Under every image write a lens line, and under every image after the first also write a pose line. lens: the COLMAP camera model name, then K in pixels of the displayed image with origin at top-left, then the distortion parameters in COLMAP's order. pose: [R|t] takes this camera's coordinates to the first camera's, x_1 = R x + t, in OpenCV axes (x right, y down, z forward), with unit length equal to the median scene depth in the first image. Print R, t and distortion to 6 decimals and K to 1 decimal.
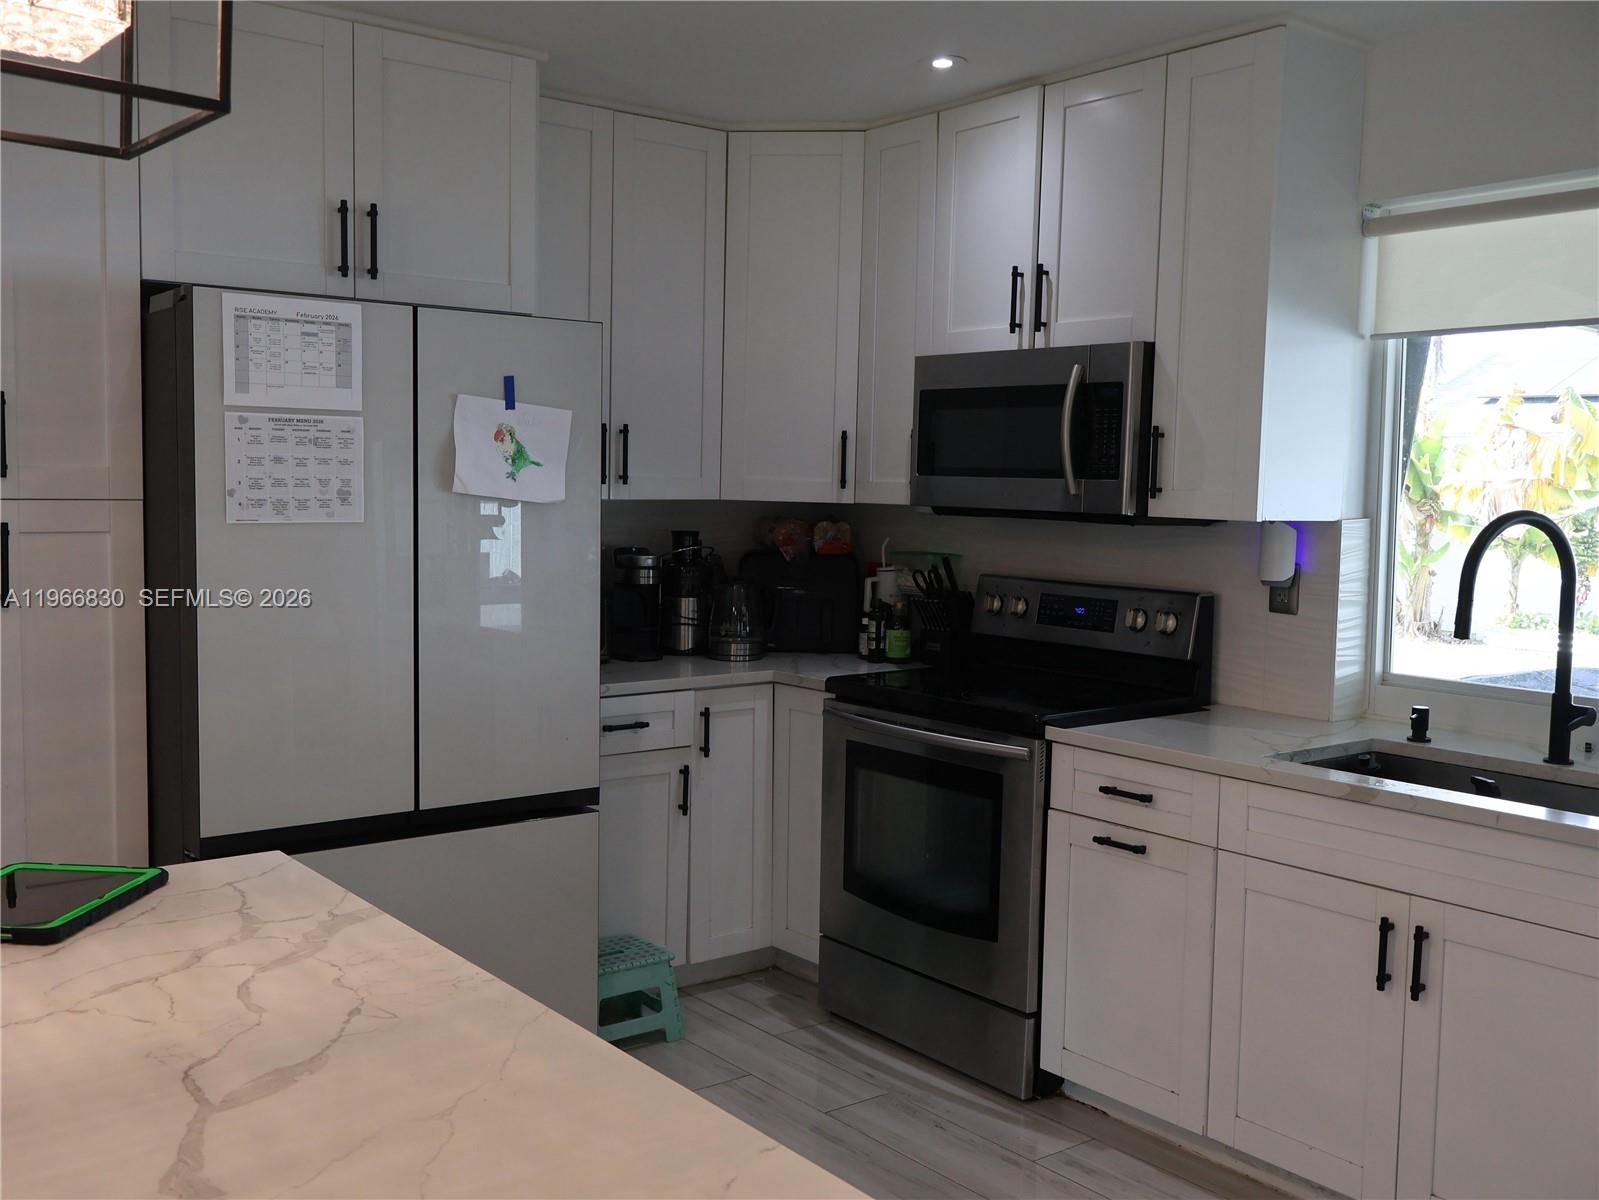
lens RADIAL K [[1507.1, 0, 799.5], [0, 1507.1, 600.0], [0, 0, 1]] dist [0.001823, 0.005201]
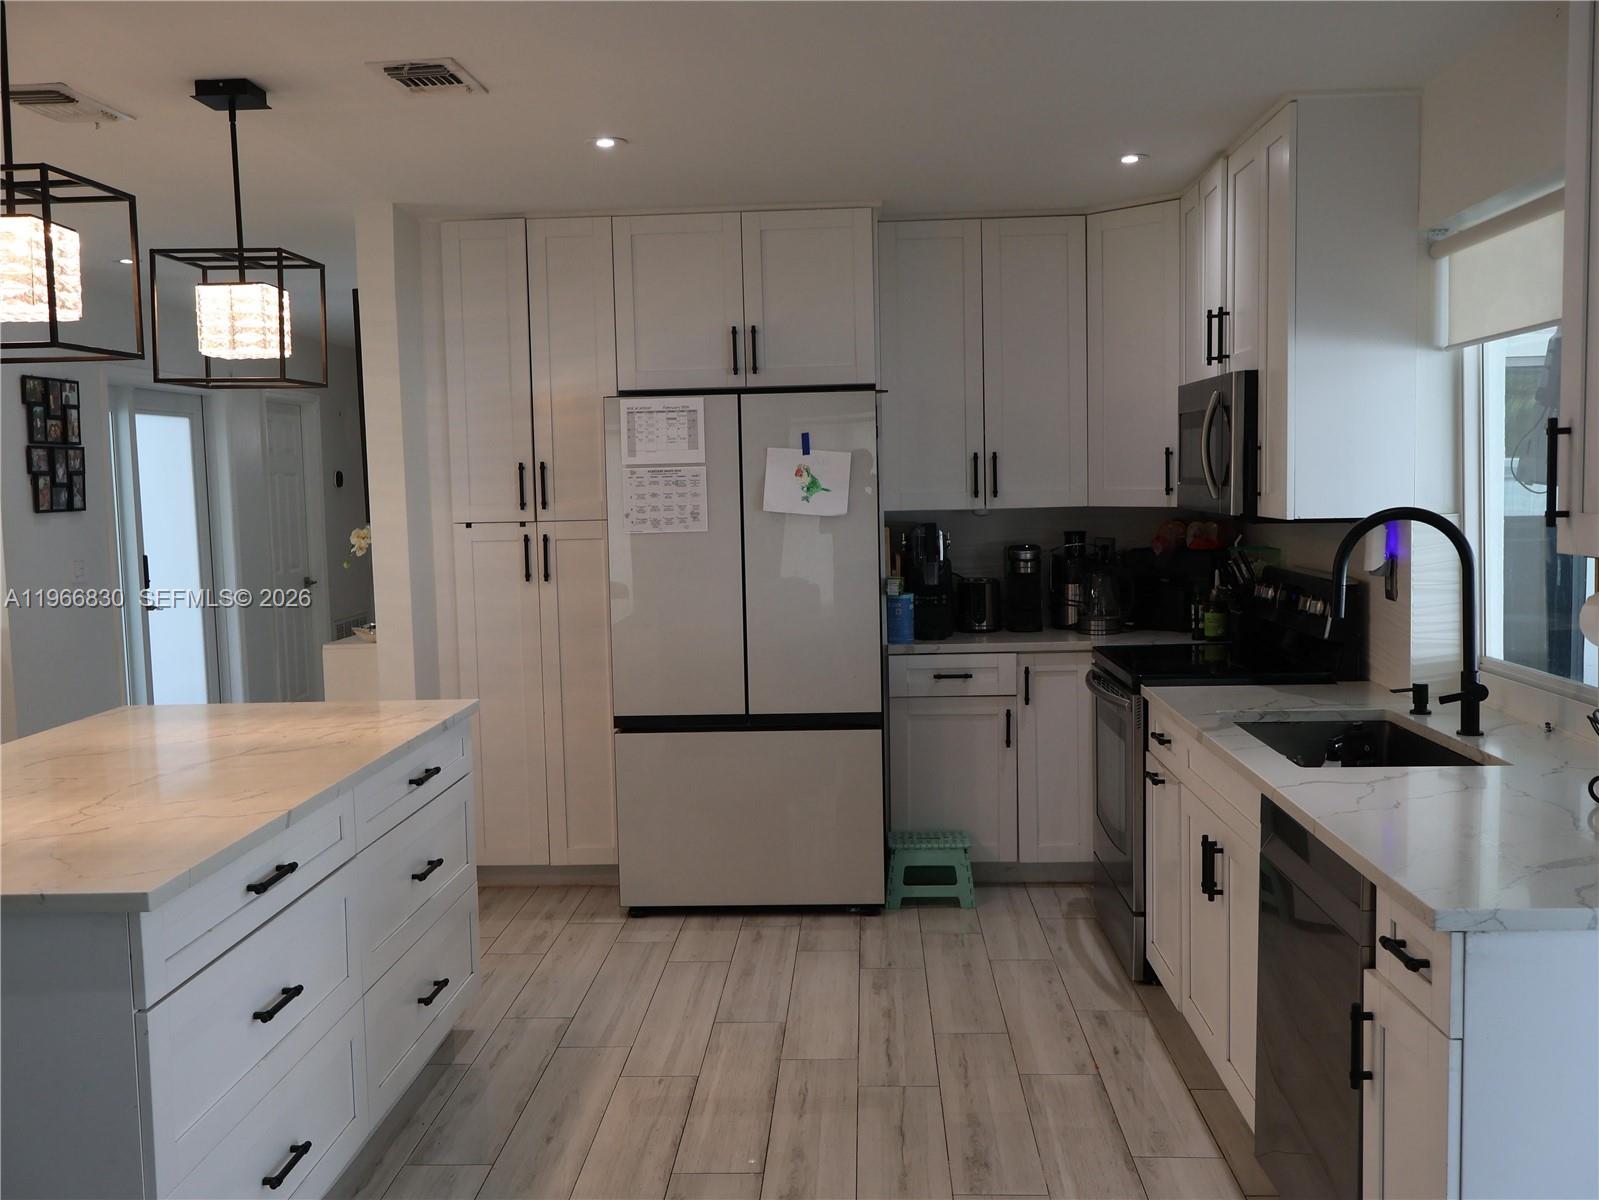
lens RADIAL K [[1507.1, 0, 799.5], [0, 1507.1, 600.0], [0, 0, 1]] dist [0.001823, 0.005201]
pose [[0.753245, 0.016151, -0.657541, 0.775380], [-0.015052, 0.999860, 0.007318, 0.007966], [0.657568, 0.004385, 0.753383, -0.138100]]
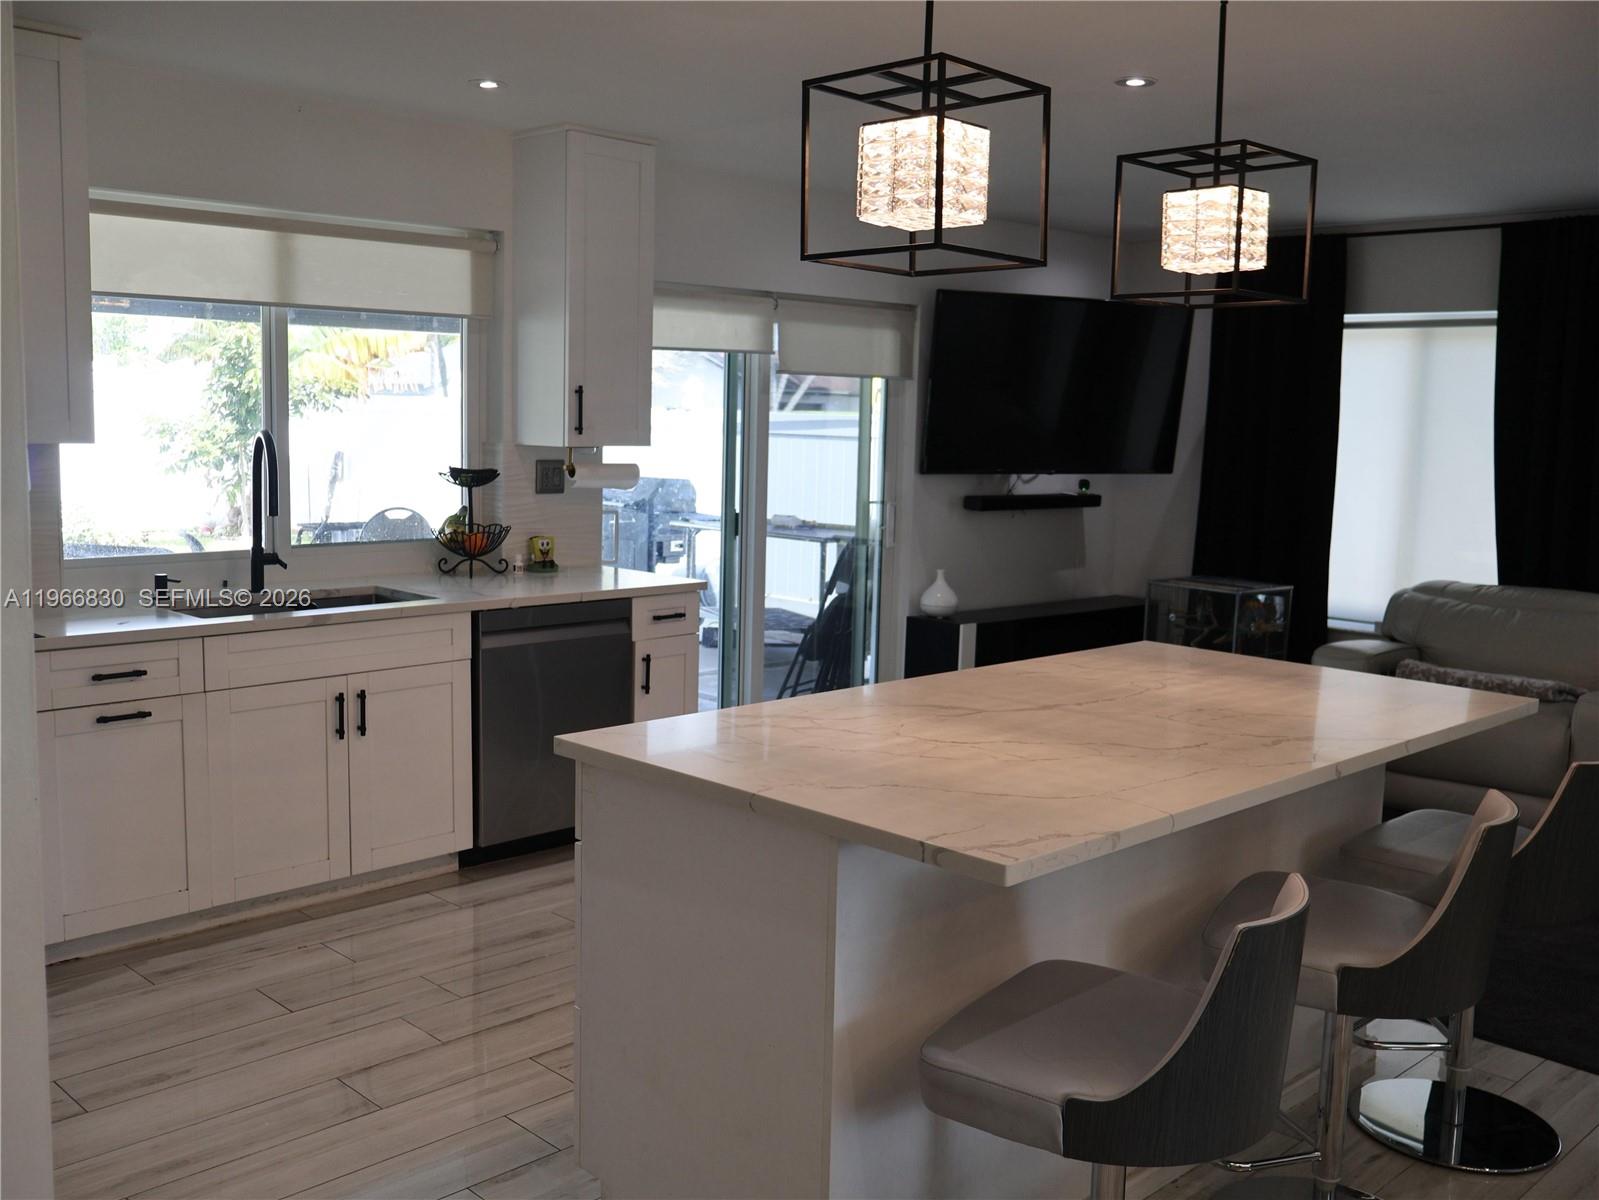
lens RADIAL K [[1507.1, 0, 799.5], [0, 1507.1, 600.0], [0, 0, 1]] dist [0.001823, 0.005201]
pose [[-0.114990, -0.146621, 0.982486, -0.972650], [0.055011, 0.986589, 0.153672, -0.081966], [-0.991842, 0.071719, -0.105382, 0.553692]]
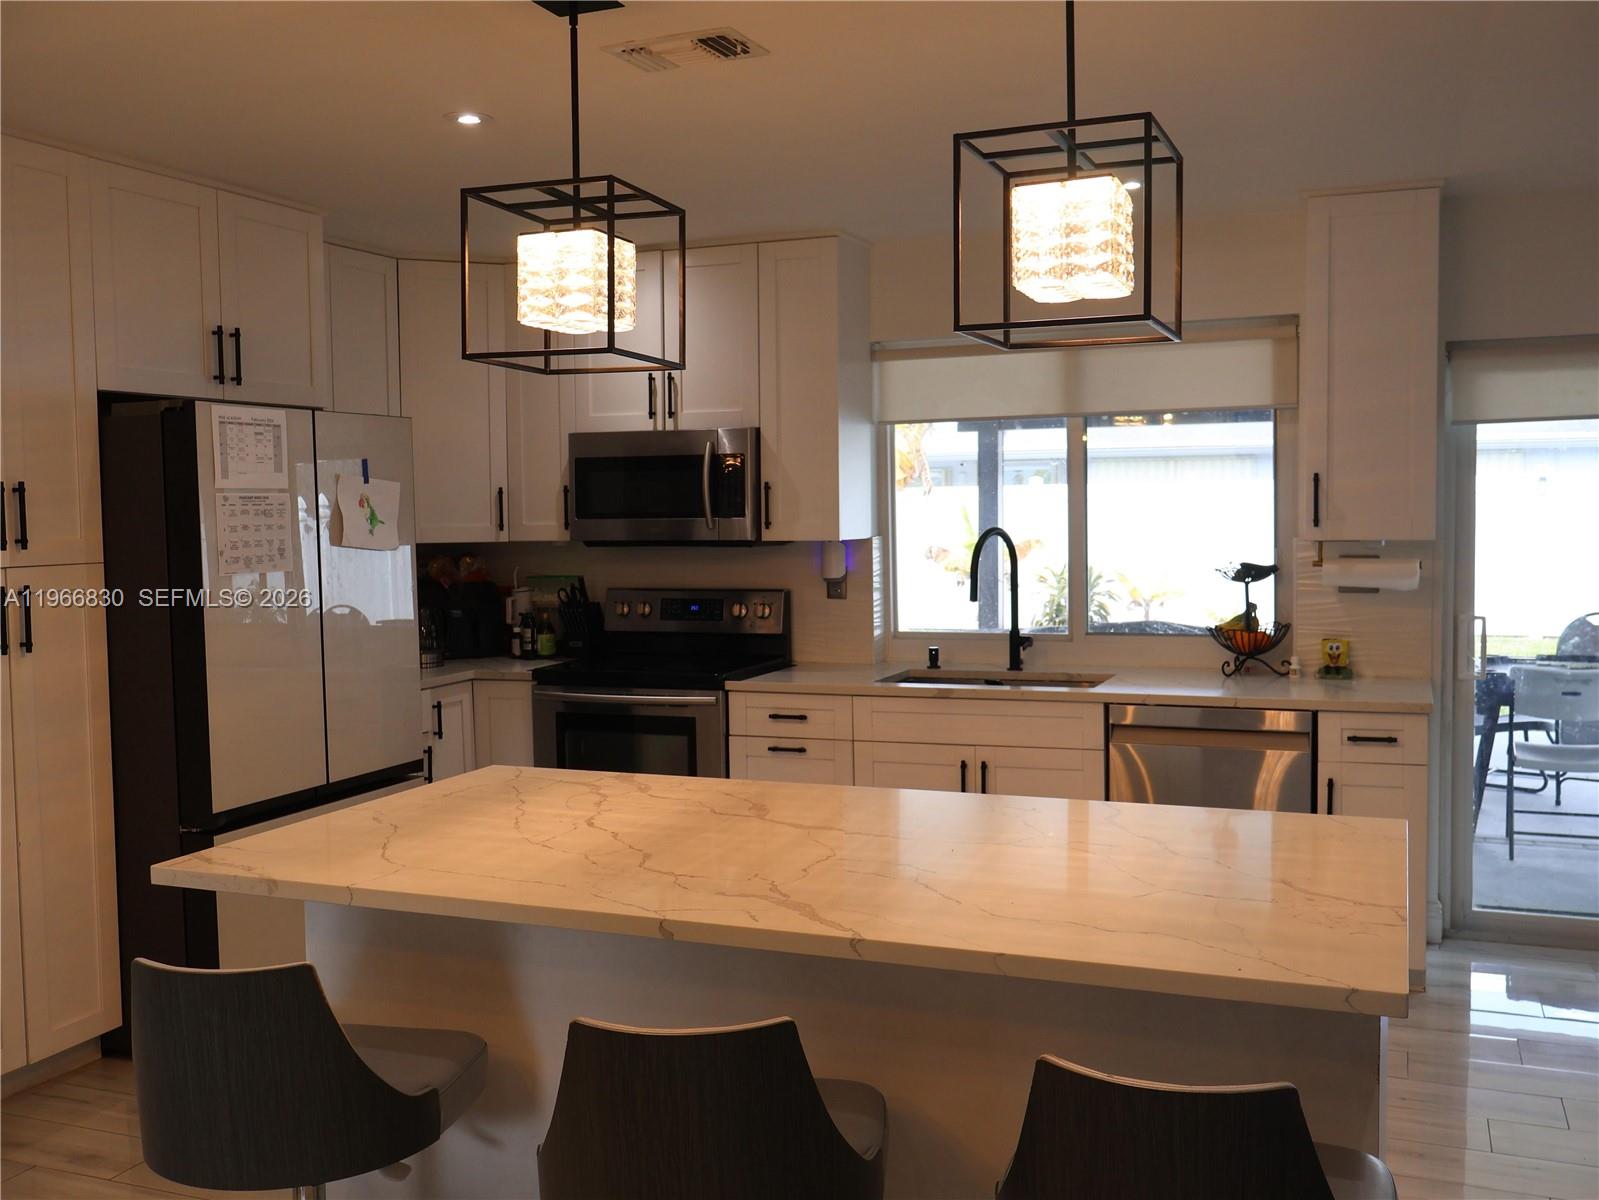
lens RADIAL K [[1494.2, 0, 799.5], [0, 1494.2, 600.0], [0, 0, 1]] dist [0.000708, 0.001277]
pose [[0.867803, -0.064600, 0.492691, -0.508476], [0.073219, 0.997314, 0.001800, 0.004741], [-0.491484, 0.034513, 0.870203, -0.351807]]
